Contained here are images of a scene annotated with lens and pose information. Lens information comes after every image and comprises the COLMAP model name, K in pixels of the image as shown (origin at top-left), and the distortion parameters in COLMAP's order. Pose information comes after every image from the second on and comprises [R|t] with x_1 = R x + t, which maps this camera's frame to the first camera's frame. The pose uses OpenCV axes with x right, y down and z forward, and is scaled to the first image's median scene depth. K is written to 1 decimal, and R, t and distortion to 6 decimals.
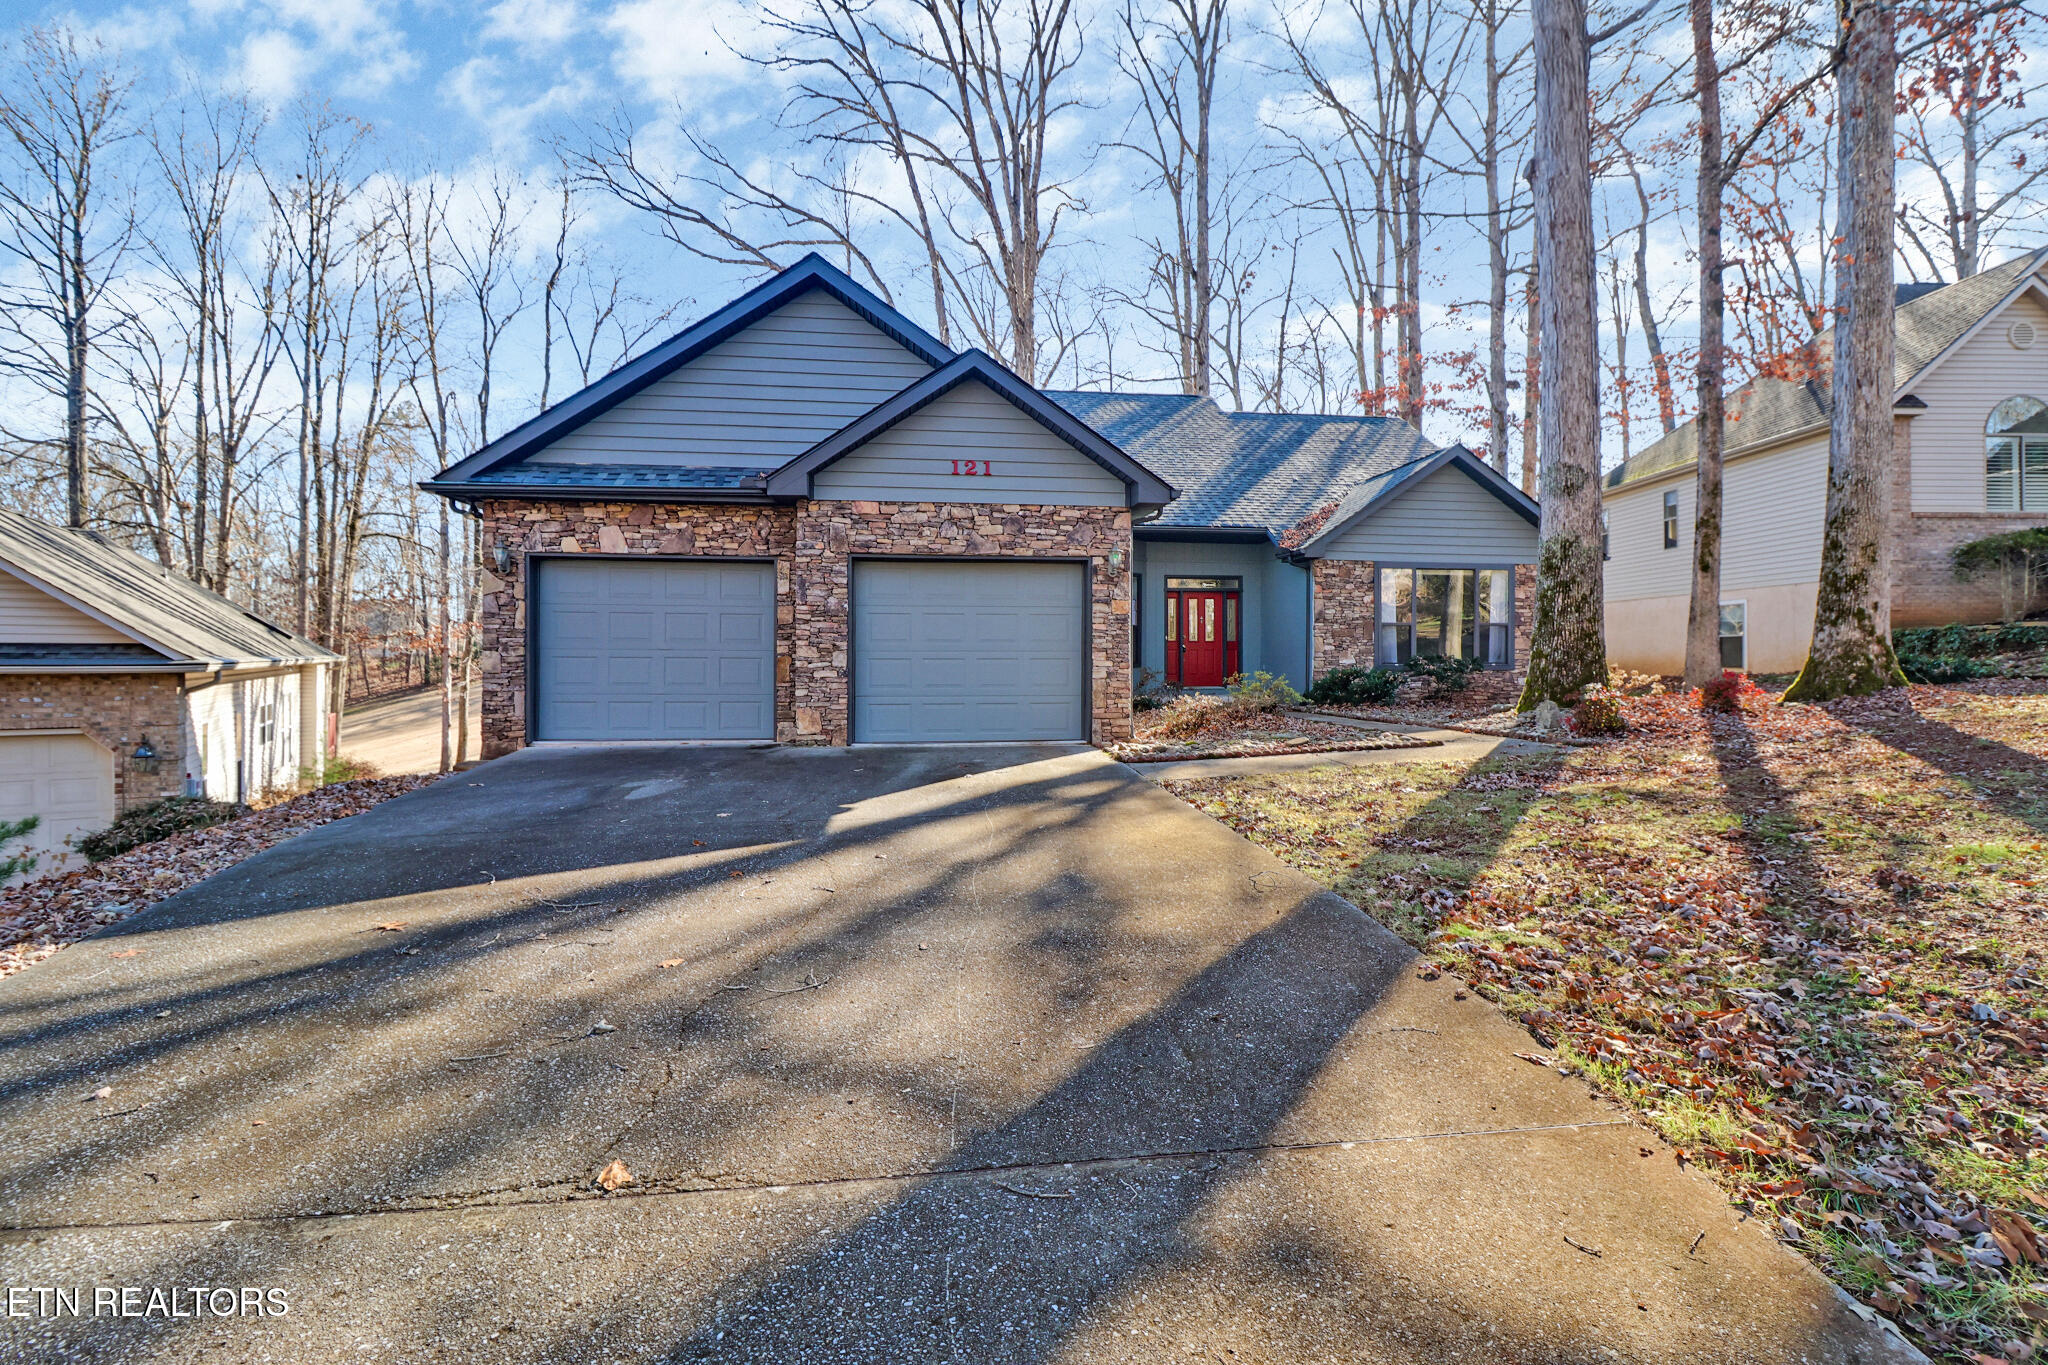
lens RADIAL K [[955.5, 0, 1050.3], [0, 955.5, 648.3], [0, 0, 1]] dist [-0.004335, -0.001623]
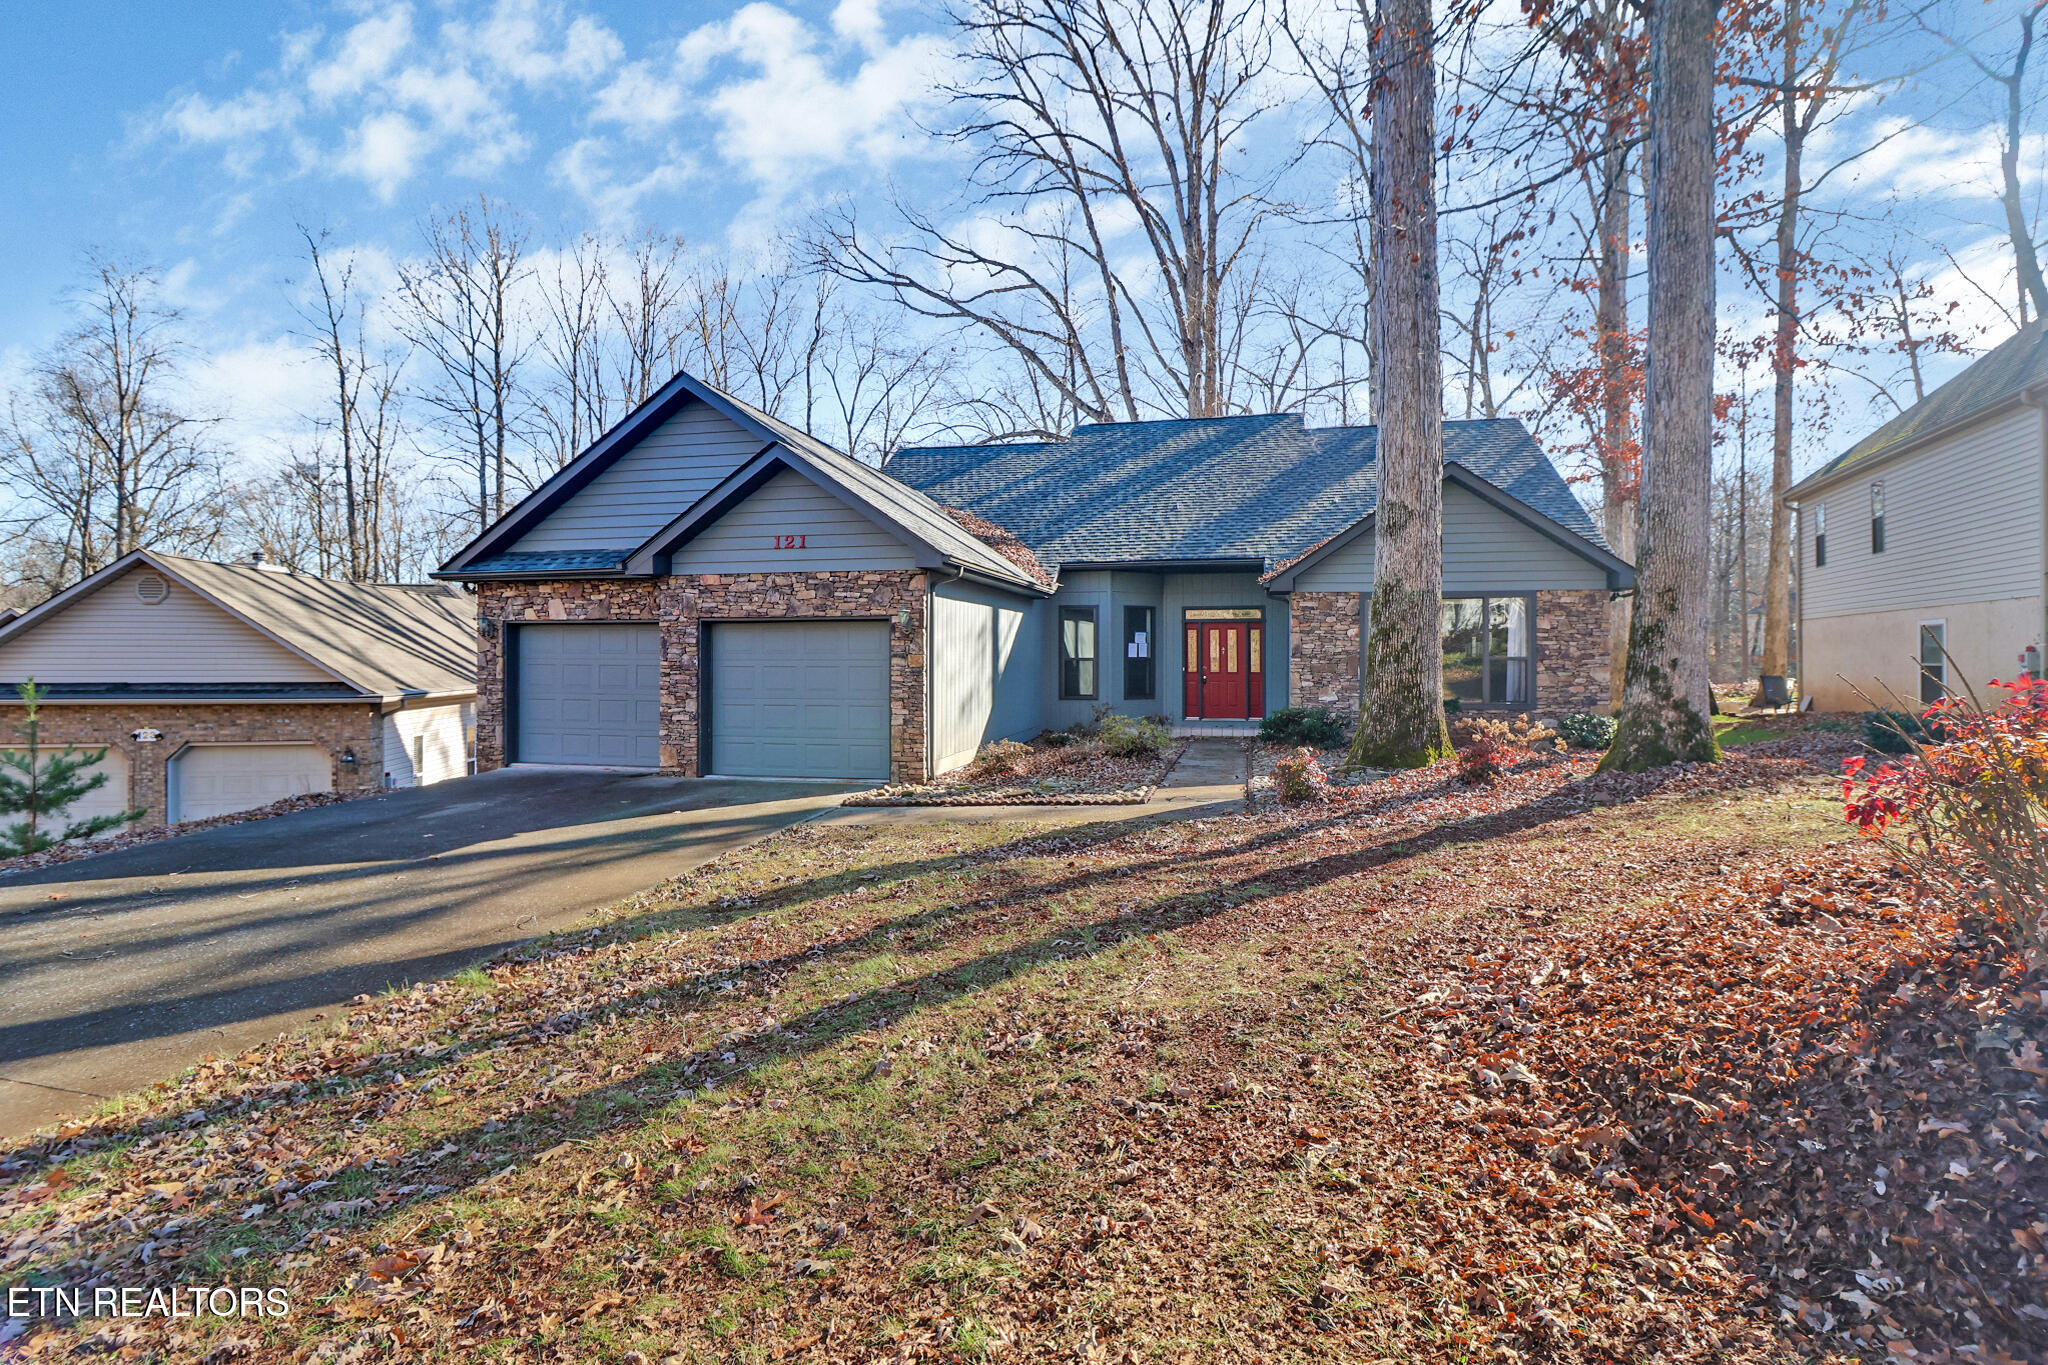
lens RADIAL K [[955.5, 0, 1050.3], [0, 955.5, 648.3], [0, 0, 1]] dist [-0.004335, -0.001623]
pose [[0.935724, -0.004326, -0.352706, 0.620896], [0.003332, 0.999989, -0.003426, -0.054264], [0.352717, 0.002031, 0.935728, 0.024070]]
